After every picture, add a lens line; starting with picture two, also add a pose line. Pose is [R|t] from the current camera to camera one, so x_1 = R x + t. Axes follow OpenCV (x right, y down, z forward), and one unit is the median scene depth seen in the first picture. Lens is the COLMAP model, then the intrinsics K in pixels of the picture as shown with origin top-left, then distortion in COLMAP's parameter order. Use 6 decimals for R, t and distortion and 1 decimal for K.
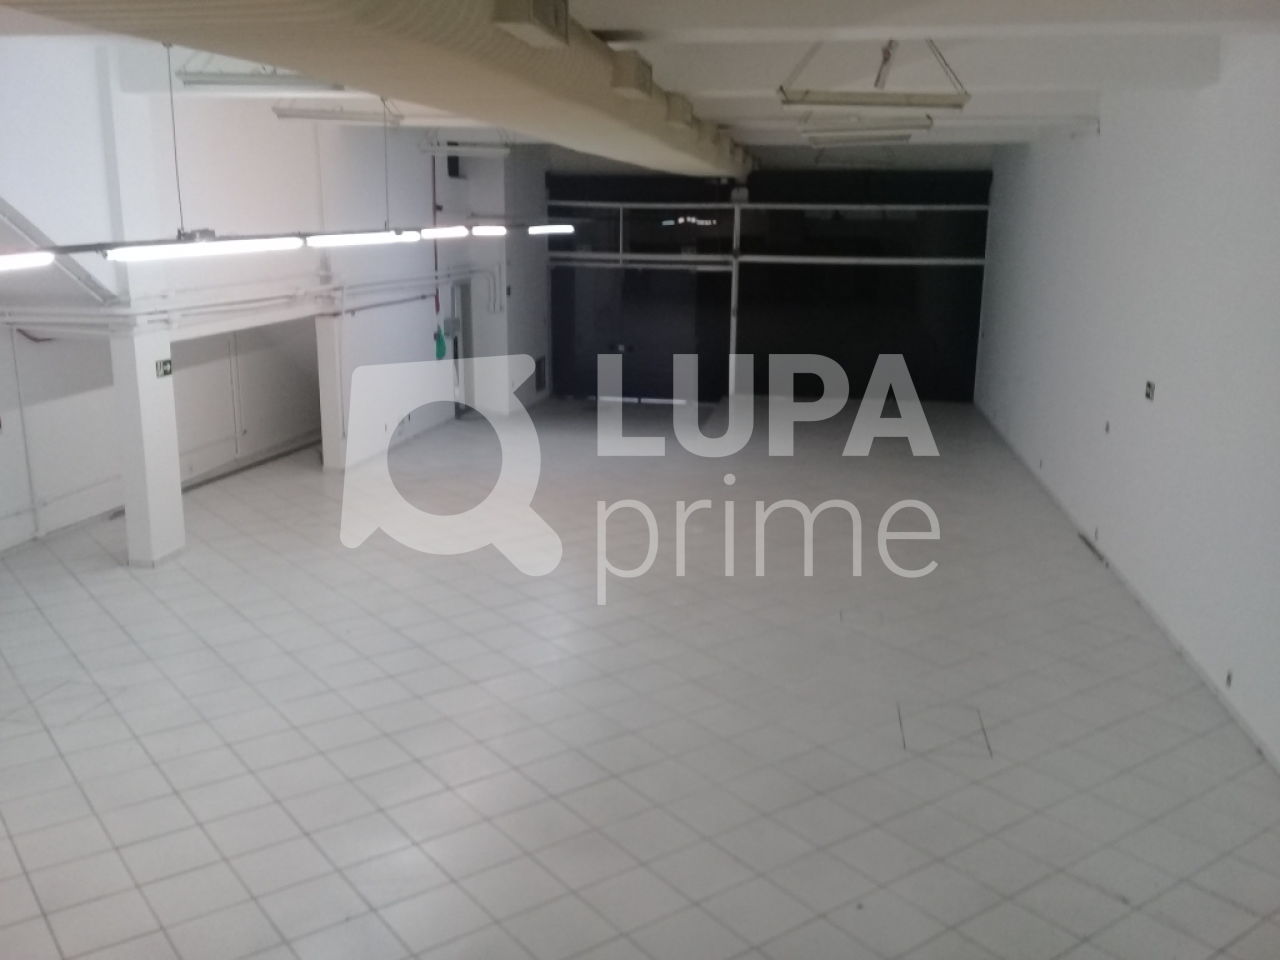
lens RADIAL K [[1175.0, 0, 640.0], [0, 1175.0, 480.0], [0, 0, 1]] dist [0.091698, -0.175385]
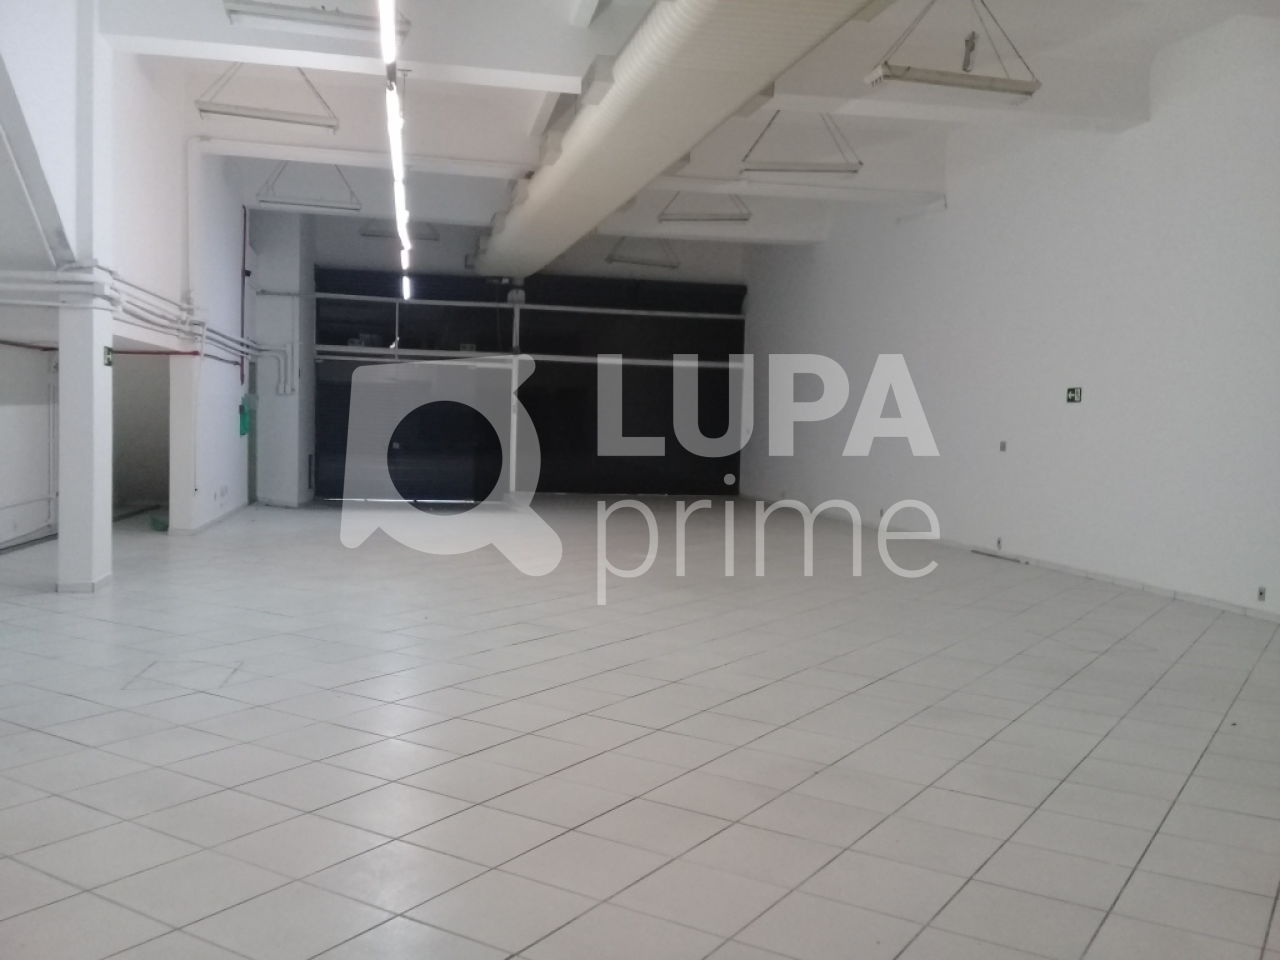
lens RADIAL K [[1175.0, 0, 640.0], [0, 1175.0, 480.0], [0, 0, 1]] dist [0.091698, -0.175385]
pose [[0.933762, -0.002709, 0.357885, -0.187452], [0.060245, 0.986892, -0.149715, 0.076529], [-0.352788, 0.161359, 0.921685, 0.052573]]
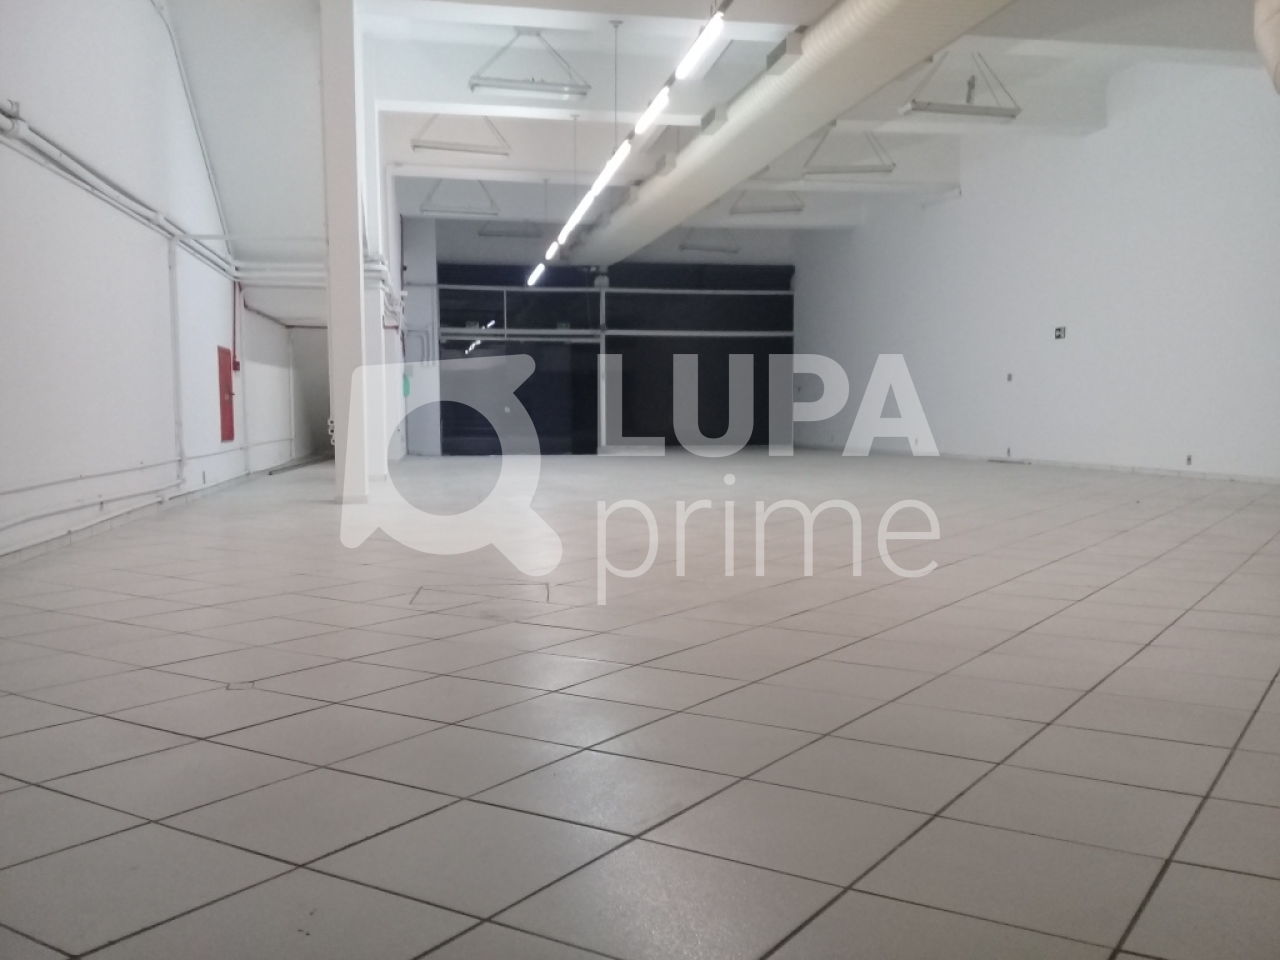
lens RADIAL K [[1175.0, 0, 640.0], [0, 1175.0, 480.0], [0, 0, 1]] dist [0.091698, -0.175385]
pose [[0.940999, -0.033892, 0.336709, -0.305260], [0.088028, 0.985236, -0.146839, 0.146660], [-0.326761, 0.167815, 0.930089, -0.111063]]
